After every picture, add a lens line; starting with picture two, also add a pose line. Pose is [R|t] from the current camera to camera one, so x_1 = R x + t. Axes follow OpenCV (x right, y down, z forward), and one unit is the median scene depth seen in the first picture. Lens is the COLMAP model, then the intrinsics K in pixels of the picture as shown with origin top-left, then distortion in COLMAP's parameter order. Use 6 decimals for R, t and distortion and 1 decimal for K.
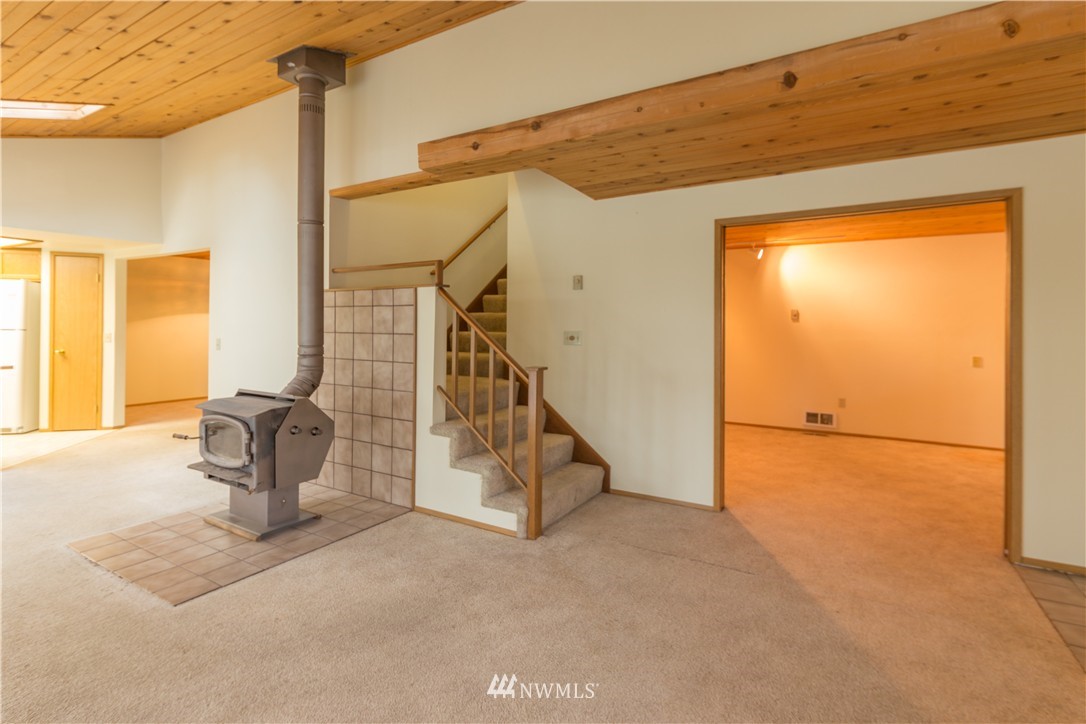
lens RADIAL K [[508.7, 0, 569.2], [0, 508.7, 322.0], [0, 0, 1]] dist [0.002395, -0.000463]
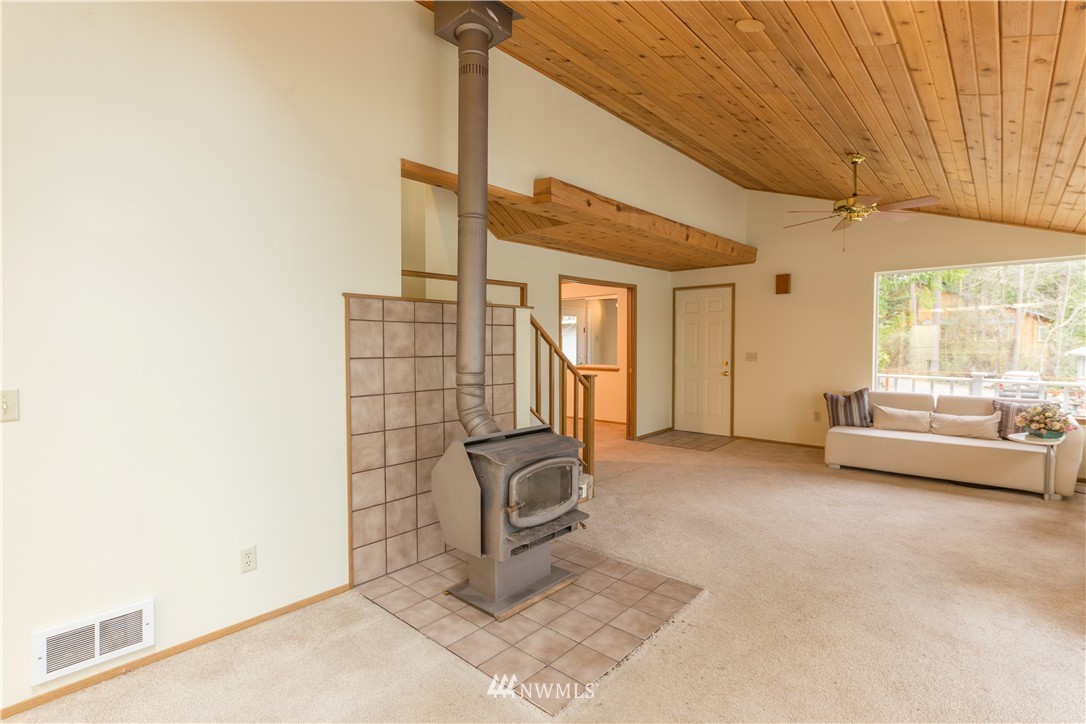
lens RADIAL K [[508.7, 0, 543.3], [0, 508.7, 362.5], [0, 0, 1]] dist [0.002395, -0.000463]
pose [[0.217060, -0.046846, 0.975034, -1.494469], [-0.004028, 0.998796, 0.048884, -0.011757], [-0.976150, -0.014538, 0.216610, 0.849818]]
